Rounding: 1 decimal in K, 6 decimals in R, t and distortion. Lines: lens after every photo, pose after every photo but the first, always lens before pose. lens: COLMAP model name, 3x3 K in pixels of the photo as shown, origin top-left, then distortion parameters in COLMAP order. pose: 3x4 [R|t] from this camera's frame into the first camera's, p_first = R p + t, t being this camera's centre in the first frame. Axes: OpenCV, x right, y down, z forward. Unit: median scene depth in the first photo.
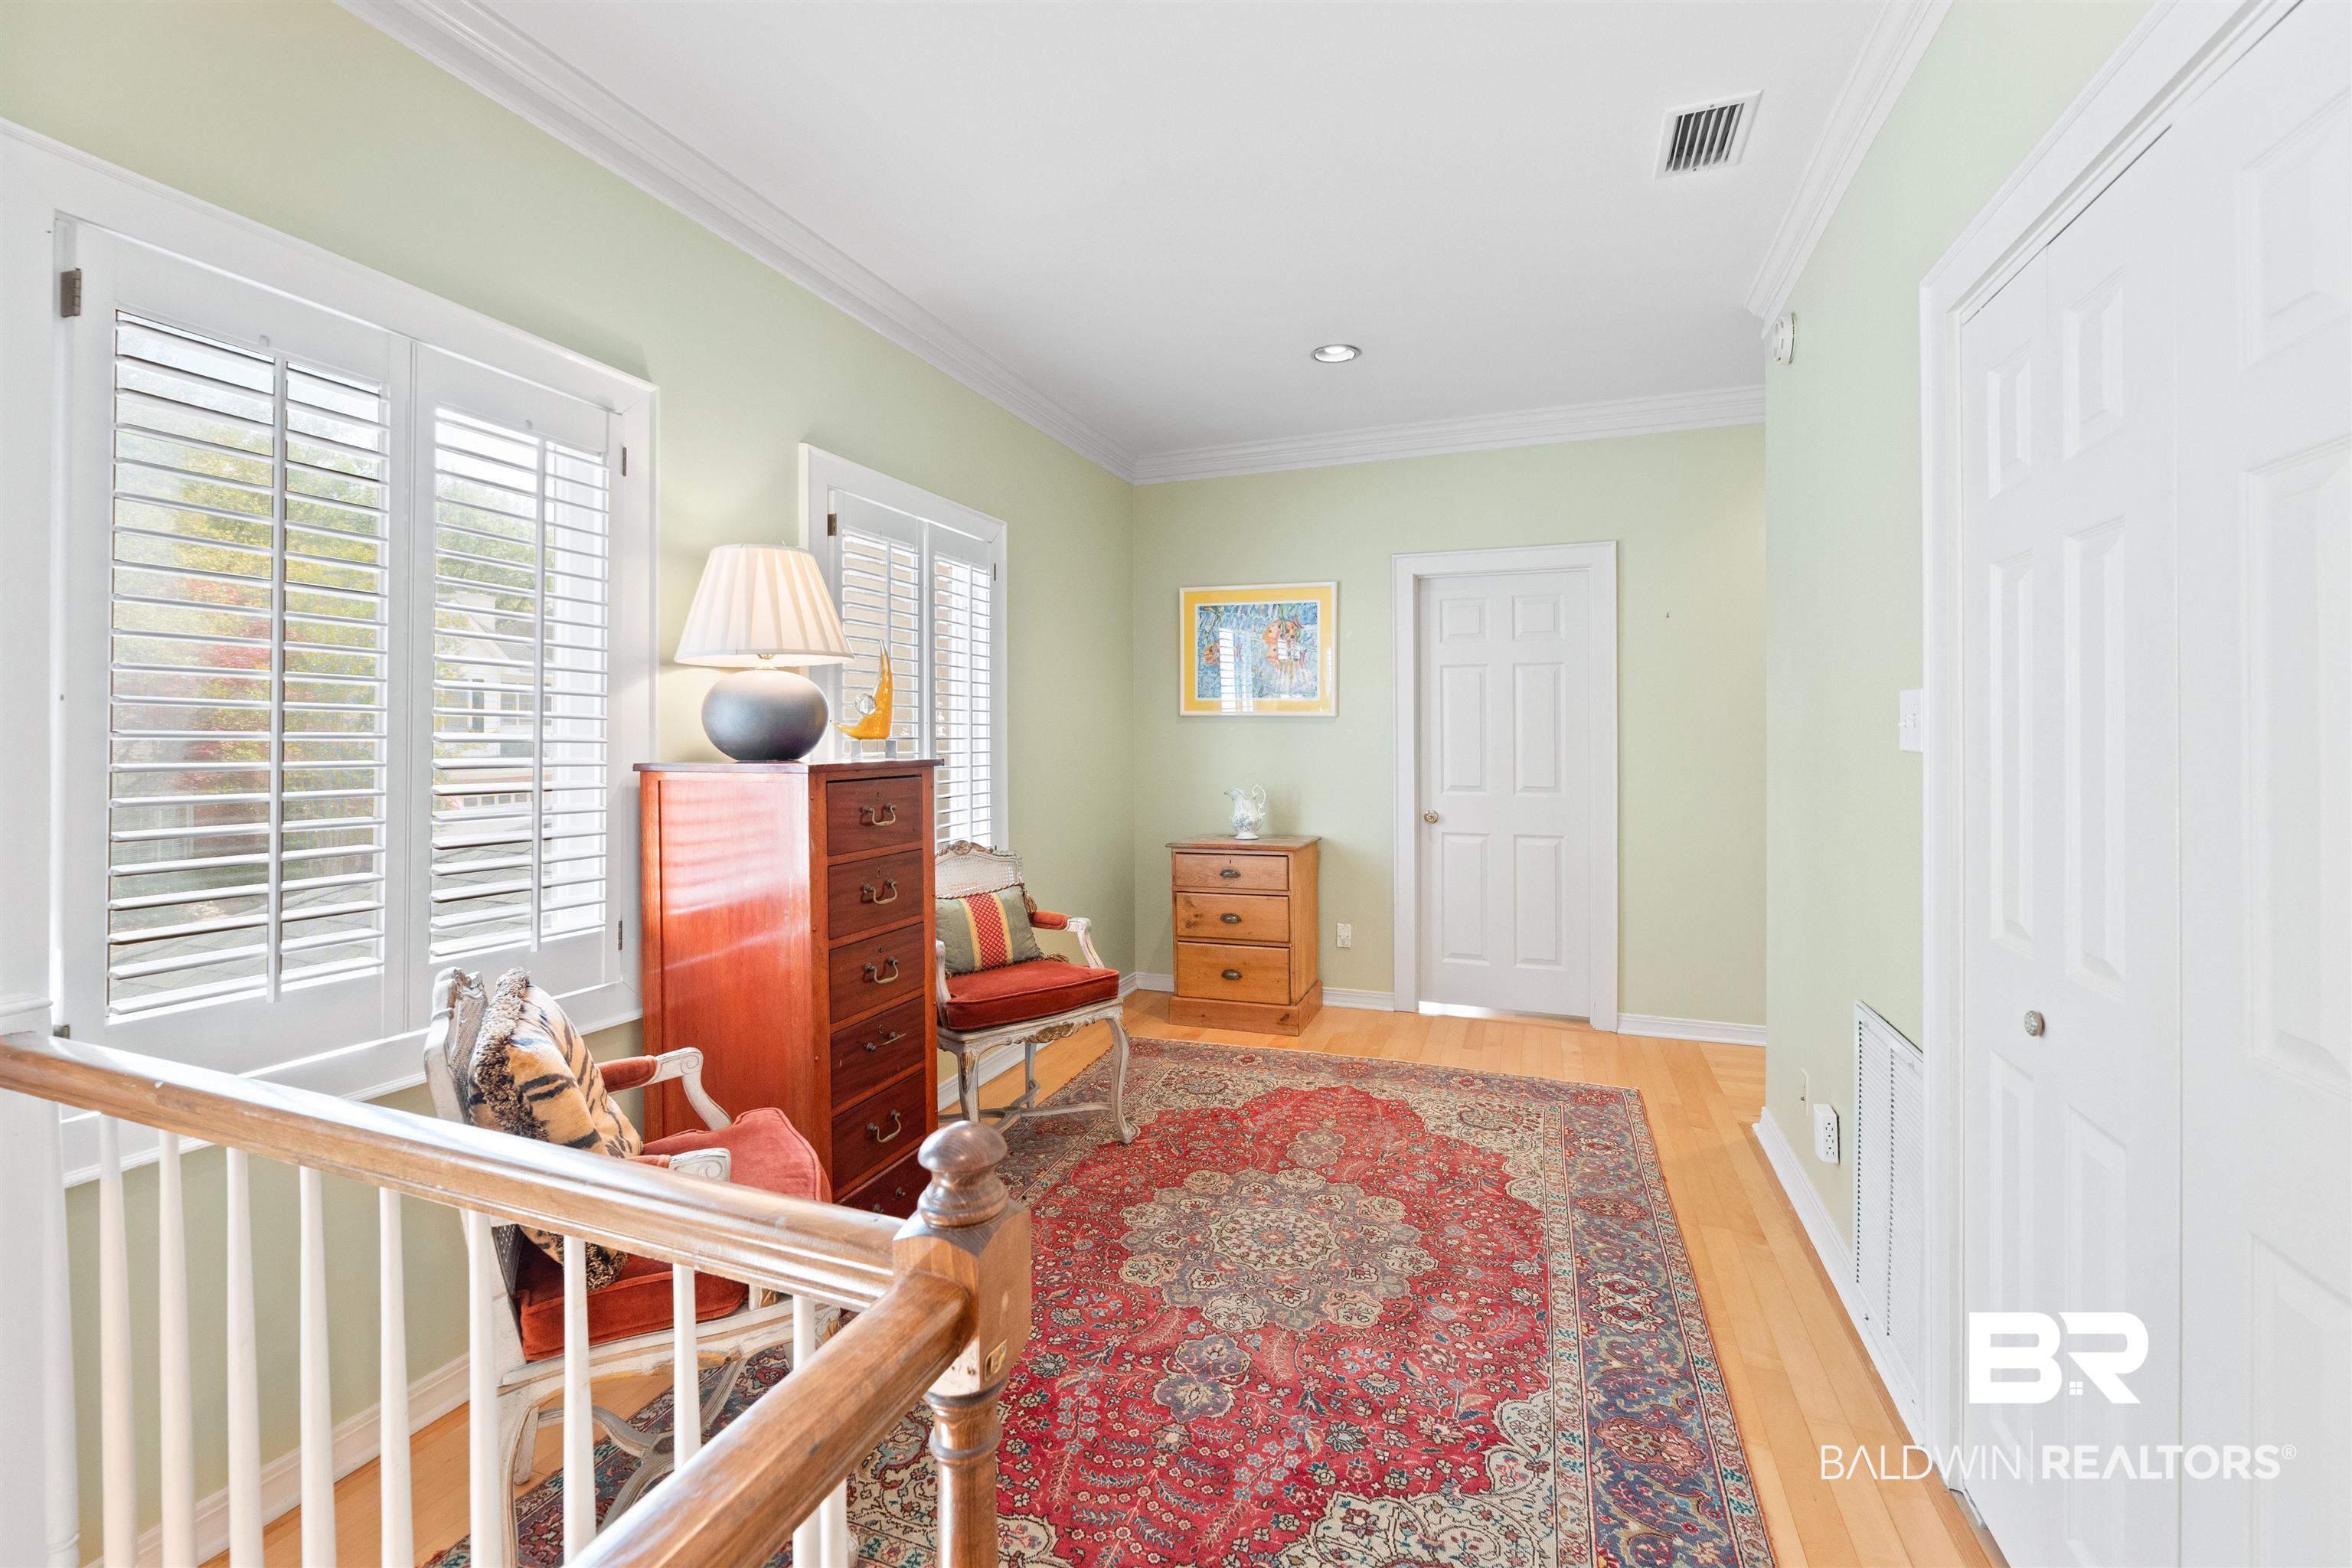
lens RADIAL K [[955.0, 0, 1192.7], [0, 955.0, 741.4], [0, 0, 1]] dist [0.000669, -0.000804]
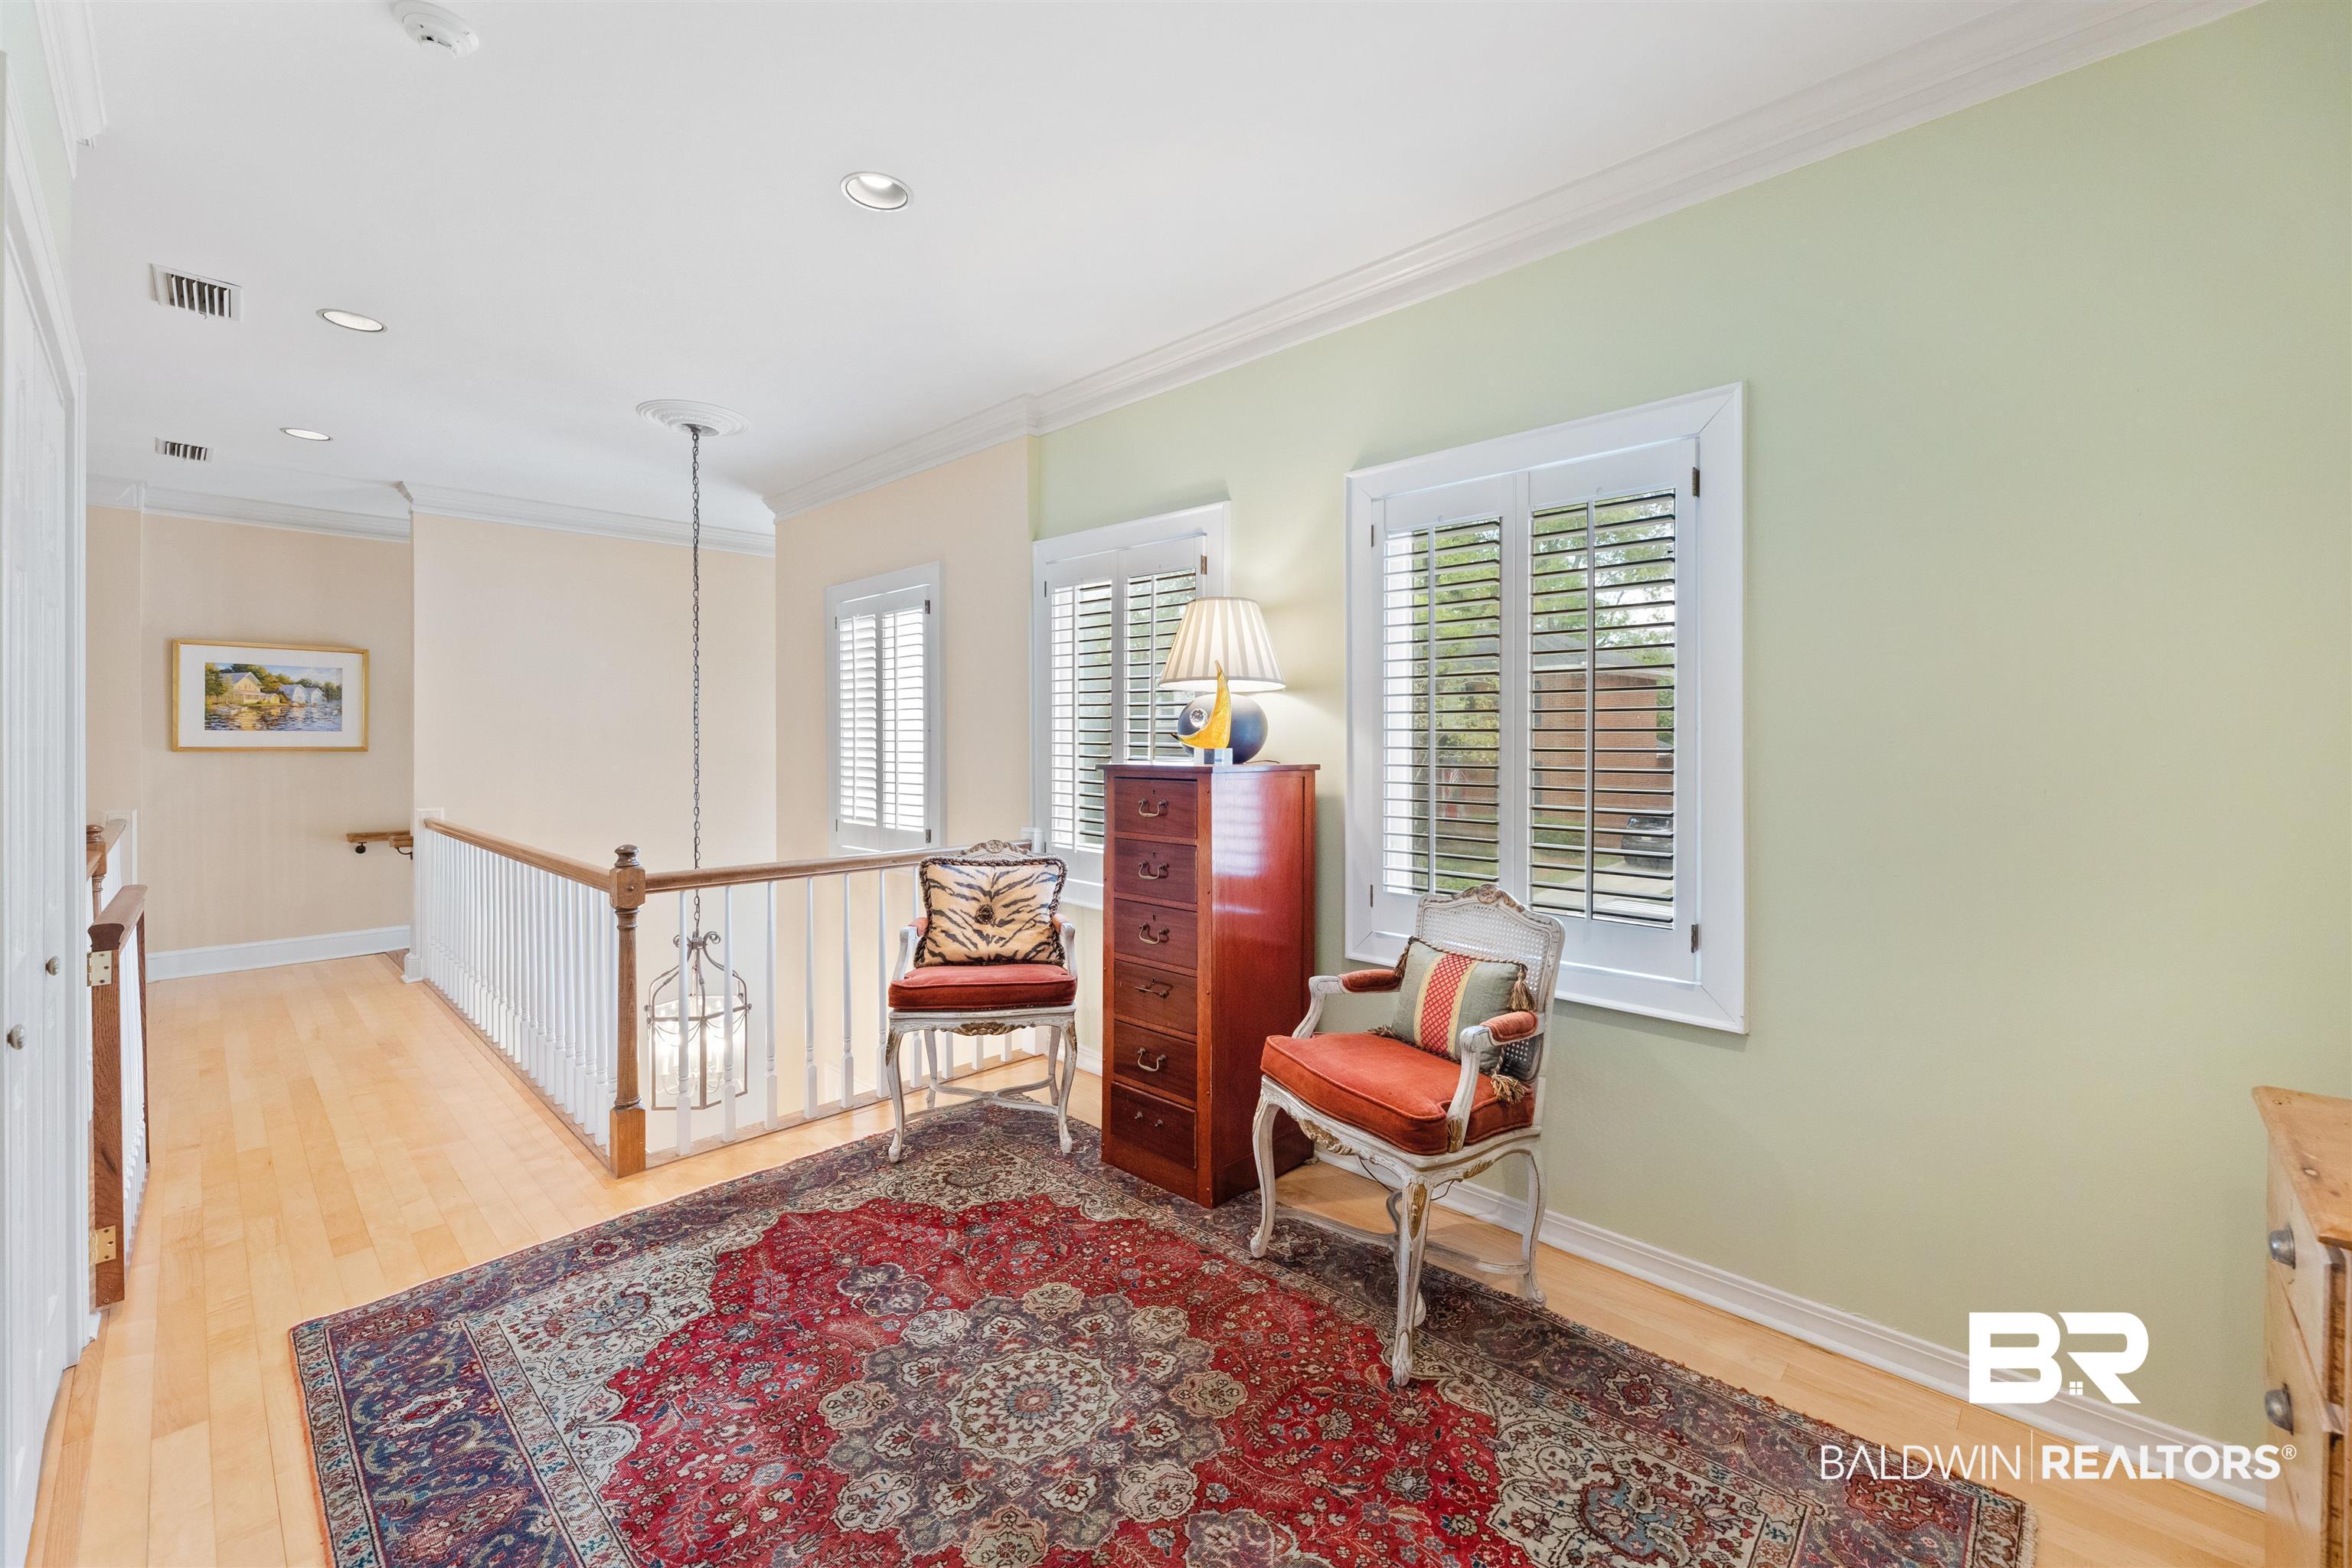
lens RADIAL K [[955.0, 0, 1181.5], [0, 955.0, 762.5], [0, 0, 1]] dist [0.000669, -0.000804]
pose [[-0.401058, 0.018963, -0.915856, 0.926776], [-0.006993, 0.999693, 0.023761, -0.014698], [0.916026, 0.015934, -0.400803, 1.790549]]
